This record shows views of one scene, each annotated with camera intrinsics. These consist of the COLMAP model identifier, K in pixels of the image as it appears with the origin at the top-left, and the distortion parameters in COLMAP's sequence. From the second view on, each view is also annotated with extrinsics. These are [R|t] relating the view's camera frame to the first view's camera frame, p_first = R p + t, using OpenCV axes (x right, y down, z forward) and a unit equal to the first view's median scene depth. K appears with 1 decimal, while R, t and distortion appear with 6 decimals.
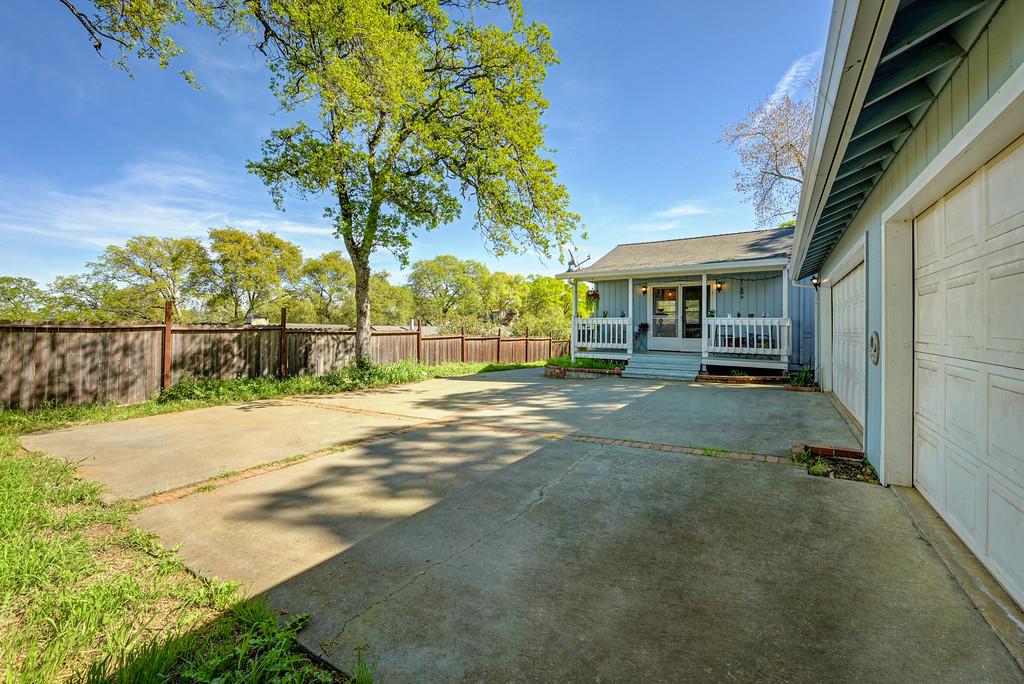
lens RADIAL K [[402.6, 0, 510.5], [0, 402.6, 334.4], [0, 0, 1]] dist [-0.001375, -0.000439]
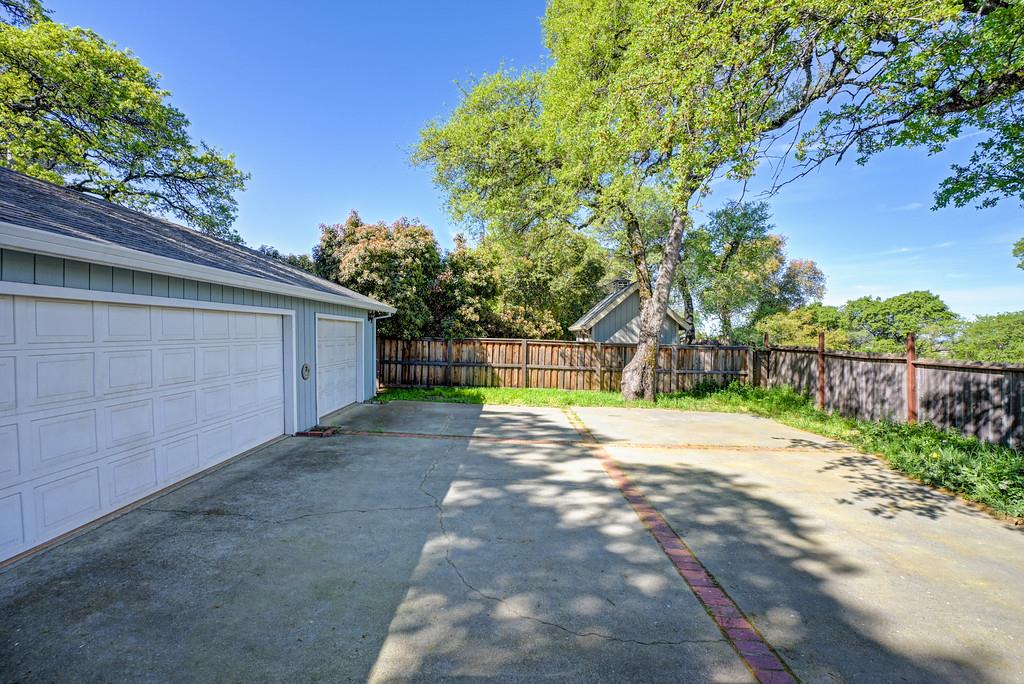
lens RADIAL K [[402.0, 0, 508.3], [0, 402.0, 343.4], [0, 0, 1]] dist [-0.006744, -0.000078]
pose [[-0.835195, 0.017325, -0.549681, 0.415944], [-0.003641, 0.999308, 0.037030, -0.084504], [0.549942, 0.032929, -0.834554, 1.197534]]
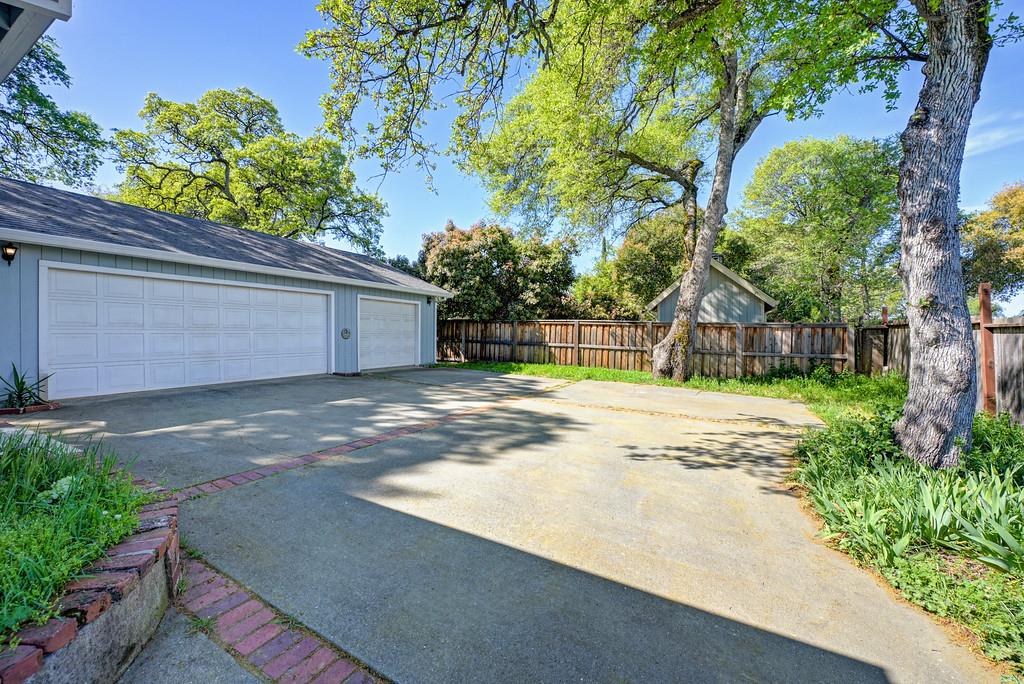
lens RADIAL K [[402.6, 0, 510.5], [0, 402.6, 334.4], [0, 0, 1]] dist [-0.001375, -0.000439]
pose [[-0.996606, 0.004318, -0.082202, -0.039839], [0.003547, 0.999948, 0.009526, -0.008770], [0.082239, 0.009202, -0.996570, 1.502903]]
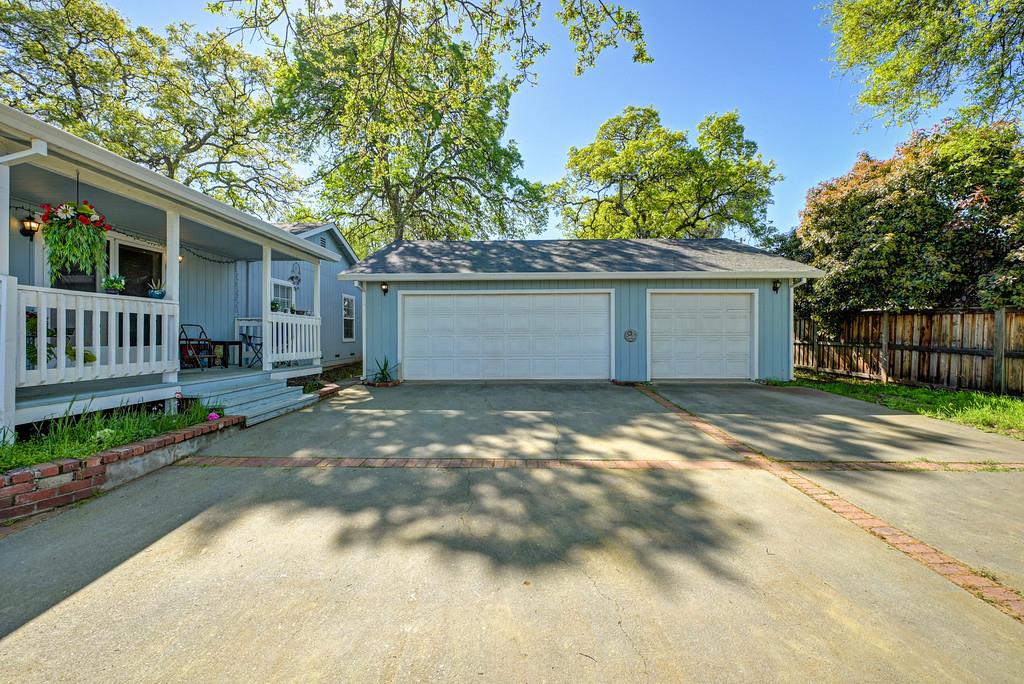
lens RADIAL K [[402.6, 0, 510.5], [0, 402.6, 334.4], [0, 0, 1]] dist [-0.001375, -0.000439]
pose [[-0.536722, 0.008532, 0.843716, -0.338114], [0.014485, 0.999895, -0.000897, -0.008389], [-0.843635, 0.011740, -0.536789, 1.122792]]
